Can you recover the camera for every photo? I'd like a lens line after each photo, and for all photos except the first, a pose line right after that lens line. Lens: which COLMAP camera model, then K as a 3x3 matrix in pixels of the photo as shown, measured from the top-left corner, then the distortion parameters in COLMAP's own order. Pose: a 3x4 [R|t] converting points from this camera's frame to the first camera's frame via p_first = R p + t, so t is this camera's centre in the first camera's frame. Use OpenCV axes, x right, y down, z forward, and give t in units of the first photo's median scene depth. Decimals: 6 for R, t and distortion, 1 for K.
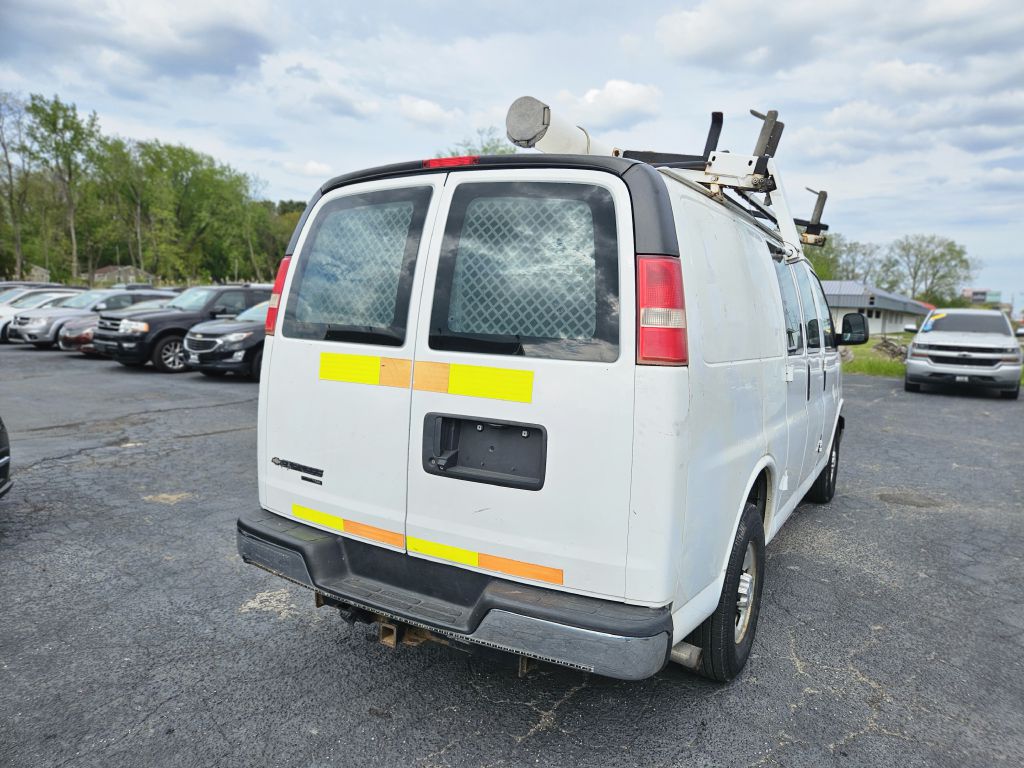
lens RADIAL K [[699.0, 0, 512.2], [0, 699.0, 389.8], [0, 0, 1]] dist [0.074458, -0.066136]
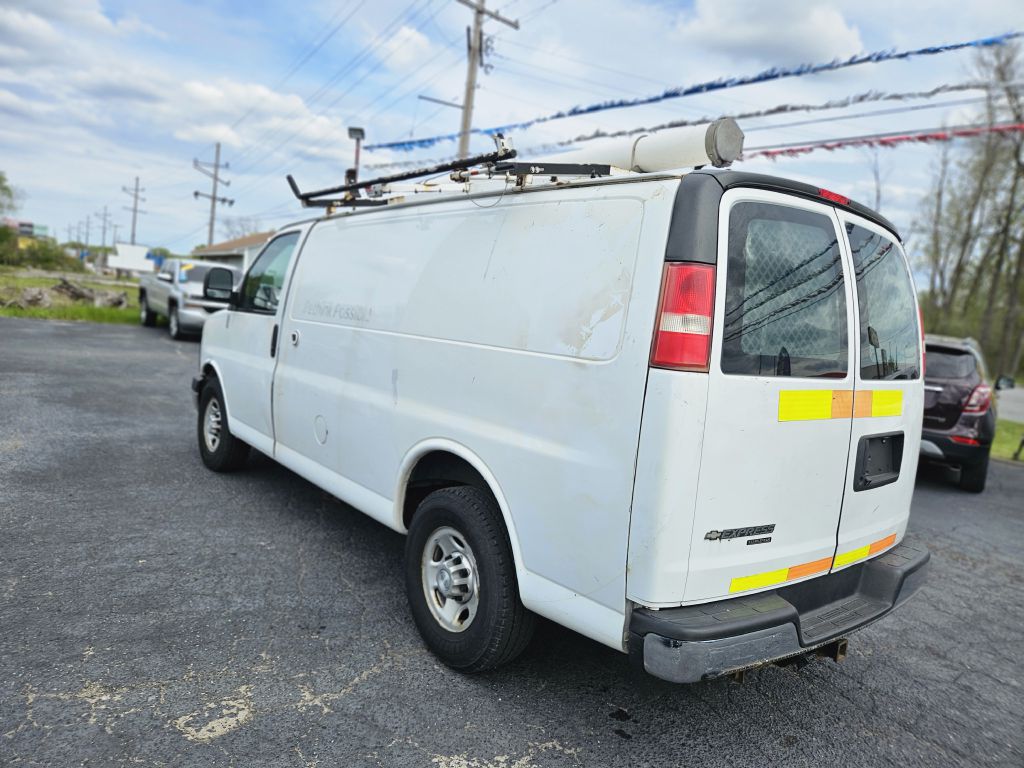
lens RADIAL K [[699.0, 0, 512.2], [0, 699.0, 389.8], [0, 0, 1]] dist [0.074458, -0.066136]
pose [[0.342095, -0.111639, 0.933010, -0.200018], [0.021018, 0.993578, 0.111179, -0.026291], [-0.939430, -0.018424, 0.342245, 0.171508]]
